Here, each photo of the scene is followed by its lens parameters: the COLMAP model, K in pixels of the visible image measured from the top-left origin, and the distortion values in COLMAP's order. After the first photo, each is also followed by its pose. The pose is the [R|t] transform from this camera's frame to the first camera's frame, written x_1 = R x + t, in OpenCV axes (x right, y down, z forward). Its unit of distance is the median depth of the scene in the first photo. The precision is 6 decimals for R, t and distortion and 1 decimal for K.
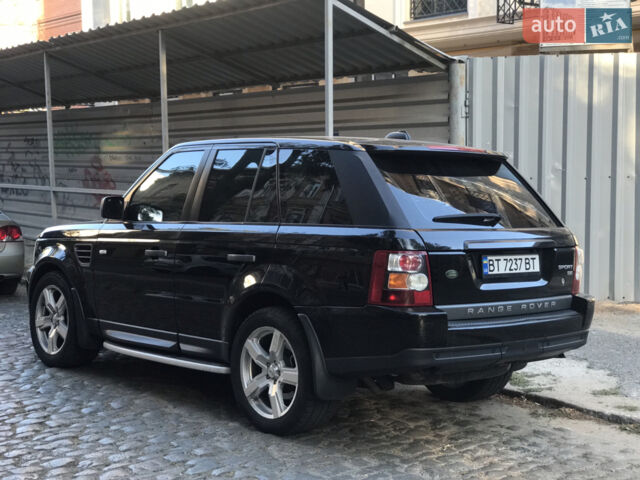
lens RADIAL K [[1130.5, 0, 319.6], [0, 1130.5, 241.2], [0, 0, 1]] dist [-0.004098, 0.000000]
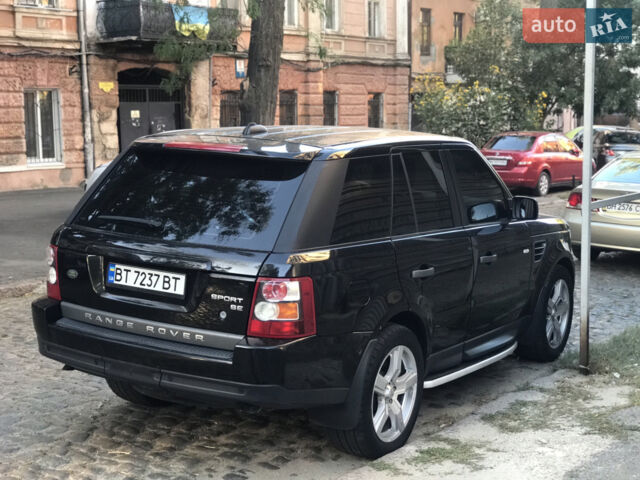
lens RADIAL K [[1130.5, 0, 320.2], [0, 1130.5, 240.8], [0, 0, 1]] dist [-0.004098, 0.000000]
pose [[0.226215, 0.121181, -0.966510, 1.052977], [-0.068532, 0.991753, 0.108306, -0.114763], [0.971664, 0.041737, 0.232654, 0.916964]]
